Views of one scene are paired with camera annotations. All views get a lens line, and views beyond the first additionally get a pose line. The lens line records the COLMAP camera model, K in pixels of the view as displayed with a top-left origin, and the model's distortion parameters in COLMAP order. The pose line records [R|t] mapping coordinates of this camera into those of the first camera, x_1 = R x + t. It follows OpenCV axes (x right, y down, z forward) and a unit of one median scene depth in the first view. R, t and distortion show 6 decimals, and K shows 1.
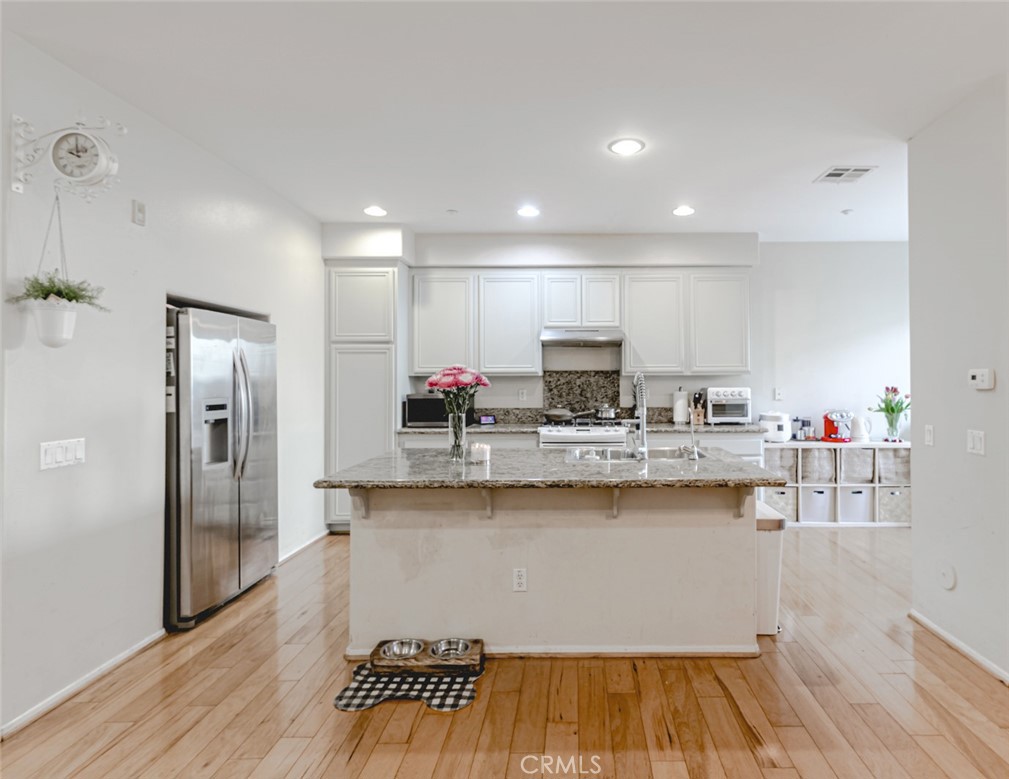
lens RADIAL K [[540.2, 0, 558.9], [0, 540.2, 371.2], [0, 0, 1]] dist [0.002495, 0.000637]
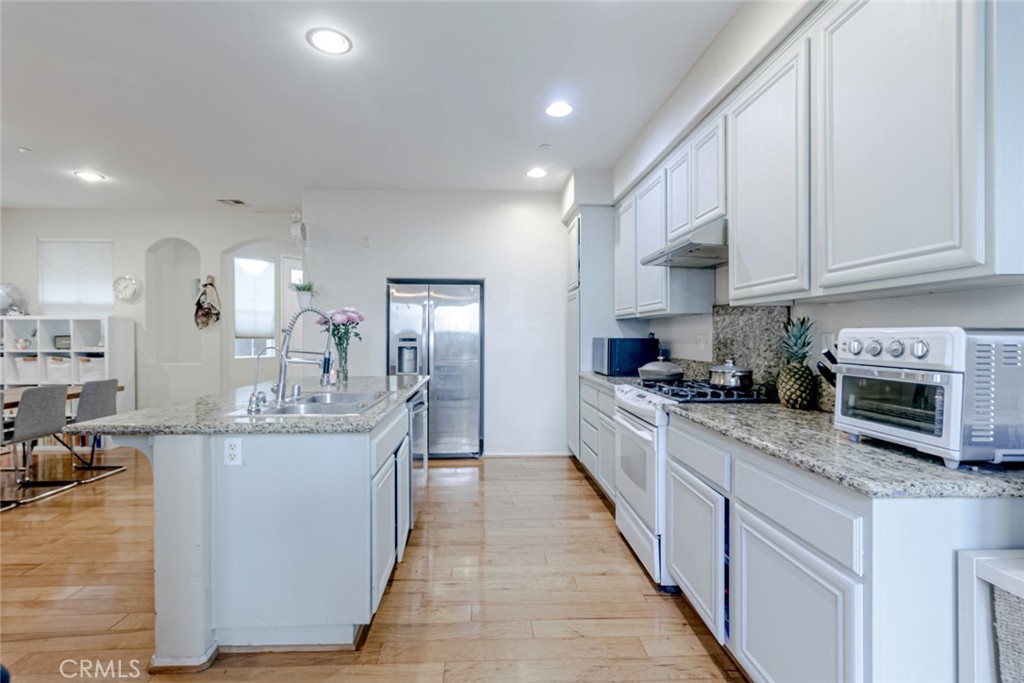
lens RADIAL K [[479.0, 0, 512.0], [0, 479.0, 341.5], [0, 0, 1]] dist [0.000015, -0.001173]
pose [[0.067373, 0.018013, -0.997565, 0.608394], [0.013656, 0.999727, 0.018975, 0.031960], [0.997634, -0.014901, 0.067109, 0.819642]]
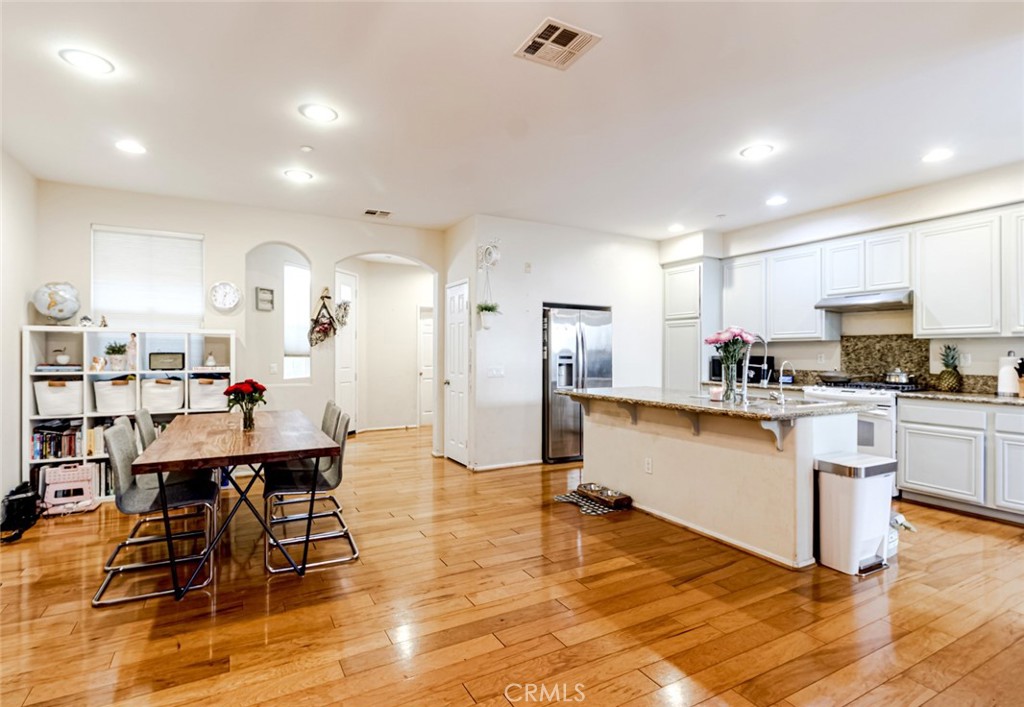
lens RADIAL K [[501.6, 0, 525.6], [0, 501.6, 355.1], [0, 0, 1]] dist [-0.001211, -0.000157]
pose [[0.503416, 0.007287, -0.864013, 0.577301], [0.007049, 0.999897, 0.012540, 0.022703], [0.864015, -0.012404, 0.503313, -0.028214]]
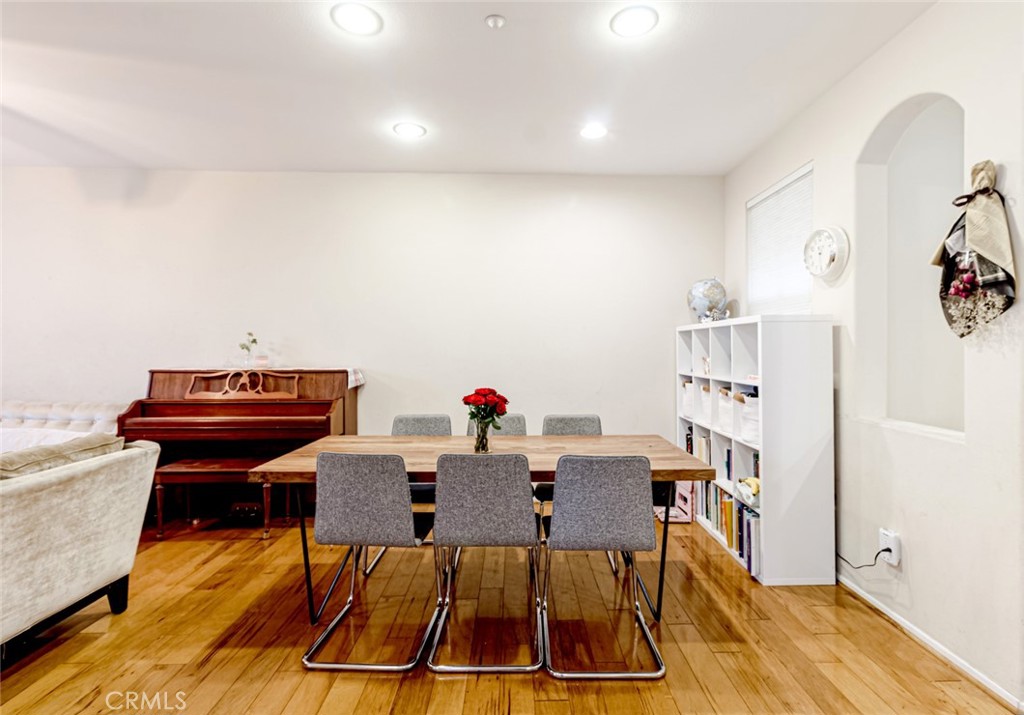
lens RADIAL K [[508.1, 0, 513.2], [0, 508.1, 345.4], [0, 0, 1]] dist [-0.000354, -0.000247]
pose [[-0.999512, -0.023643, -0.020397, -0.260662], [-0.023125, 0.999413, -0.025289, 0.039110], [0.020983, -0.024805, -0.999472, 0.534930]]
